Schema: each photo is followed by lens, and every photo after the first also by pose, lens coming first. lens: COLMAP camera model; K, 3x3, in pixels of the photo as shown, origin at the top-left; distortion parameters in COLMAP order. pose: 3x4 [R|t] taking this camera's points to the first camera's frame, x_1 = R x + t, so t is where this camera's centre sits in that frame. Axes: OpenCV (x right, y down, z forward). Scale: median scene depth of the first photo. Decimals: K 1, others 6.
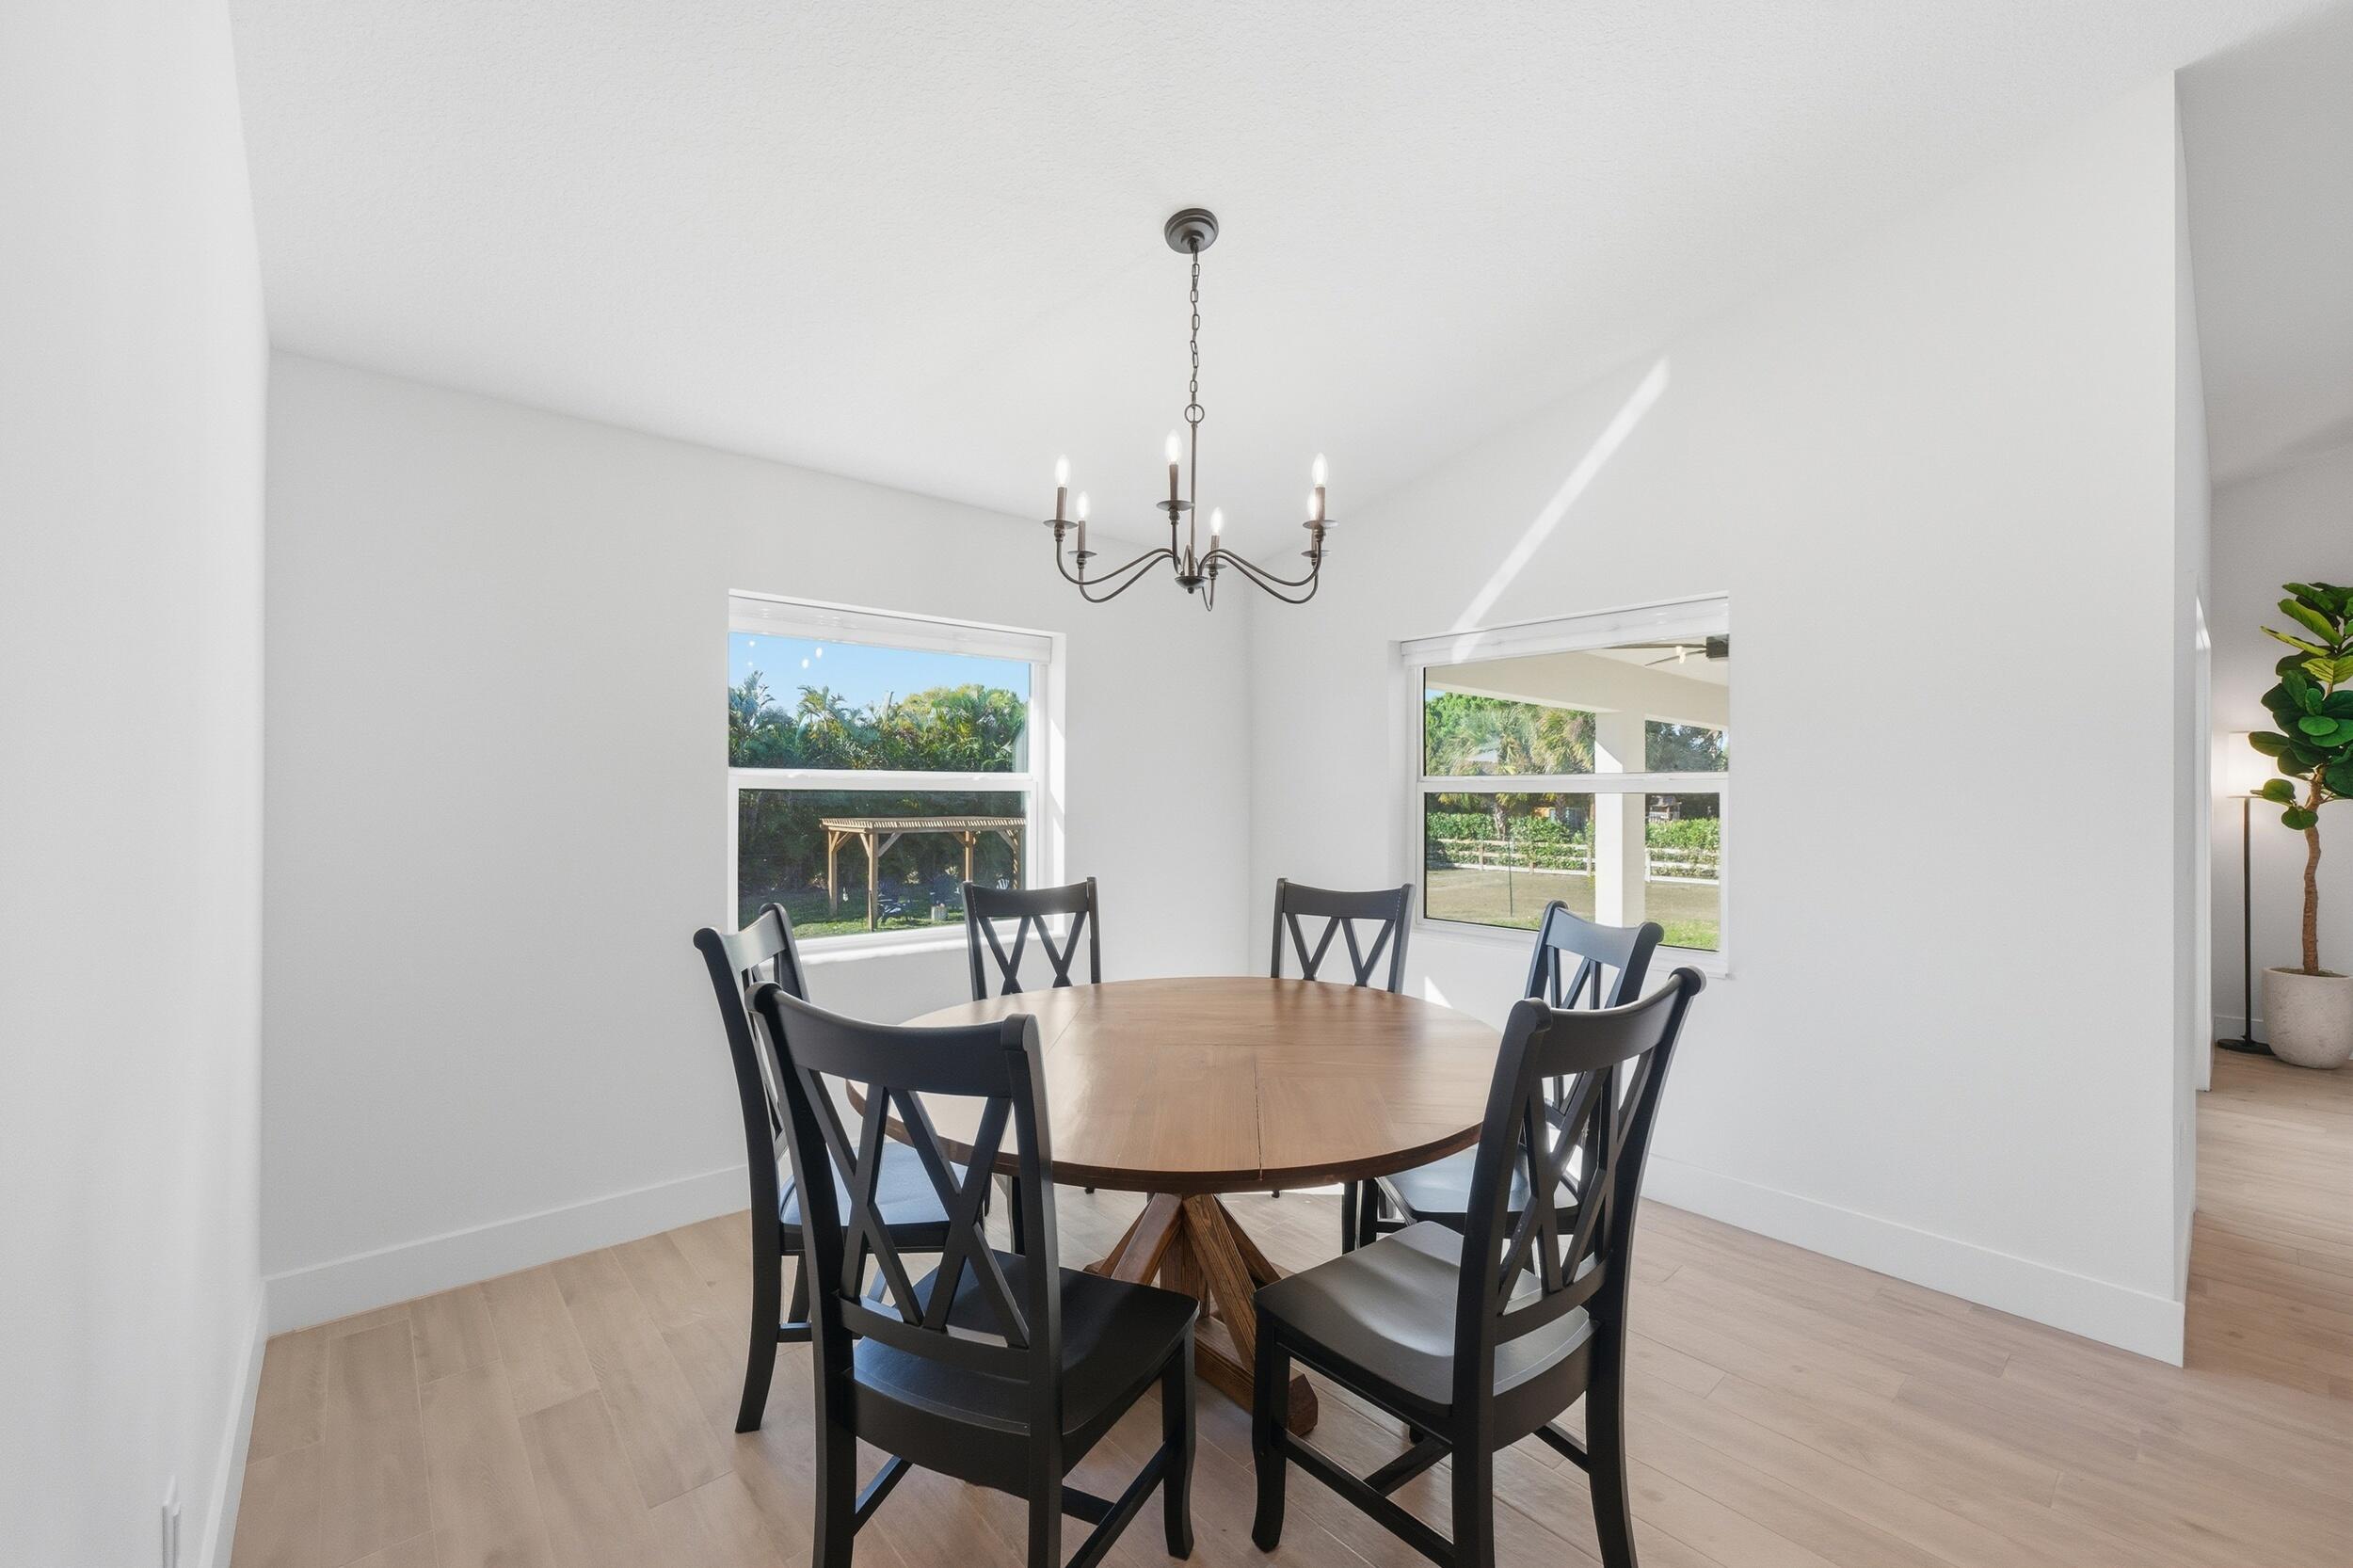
lens RADIAL K [[934.4, 0, 1178.4], [0, 934.4, 789.2], [0, 0, 1]] dist [0.000190, -0.000092]
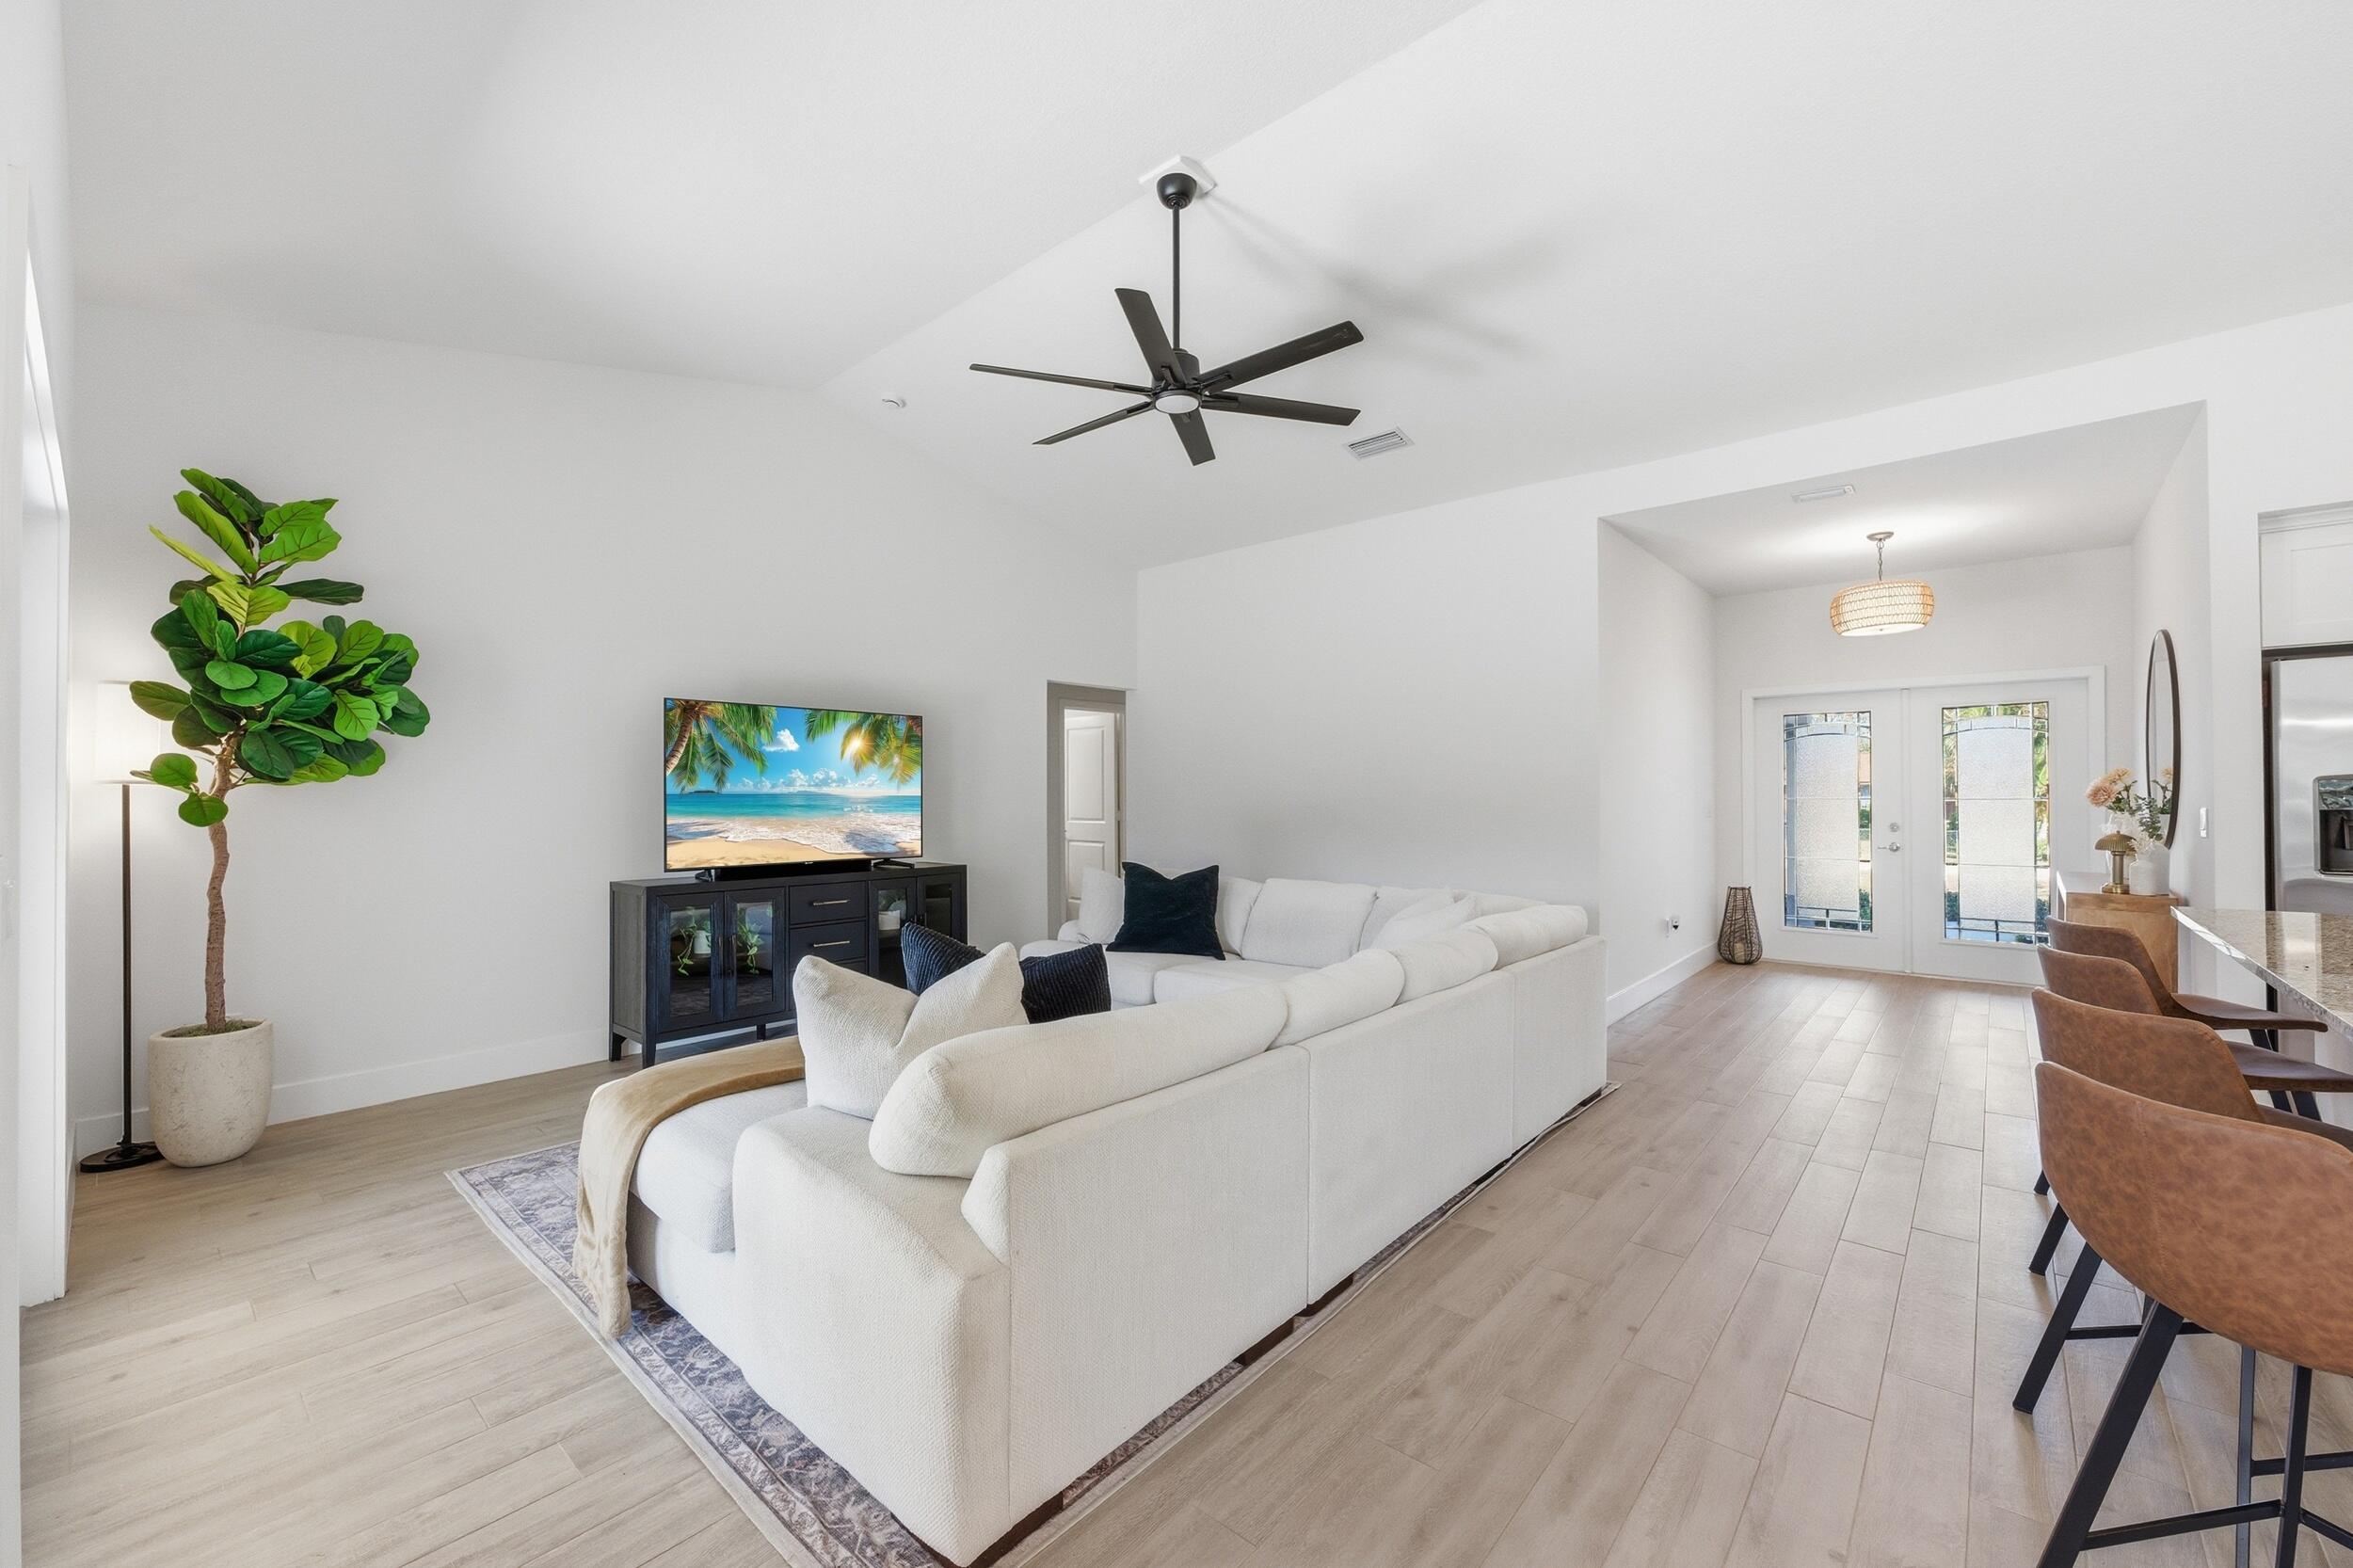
lens RADIAL K [[934.4, 0, 1178.4], [0, 934.4, 789.2], [0, 0, 1]] dist [0.000190, -0.000092]
pose [[-0.131672, 0.001973, 0.991291, 0.414097], [-0.003580, 0.999991, -0.002466, 0.014594], [-0.991287, -0.003873, -0.131664, 0.371241]]
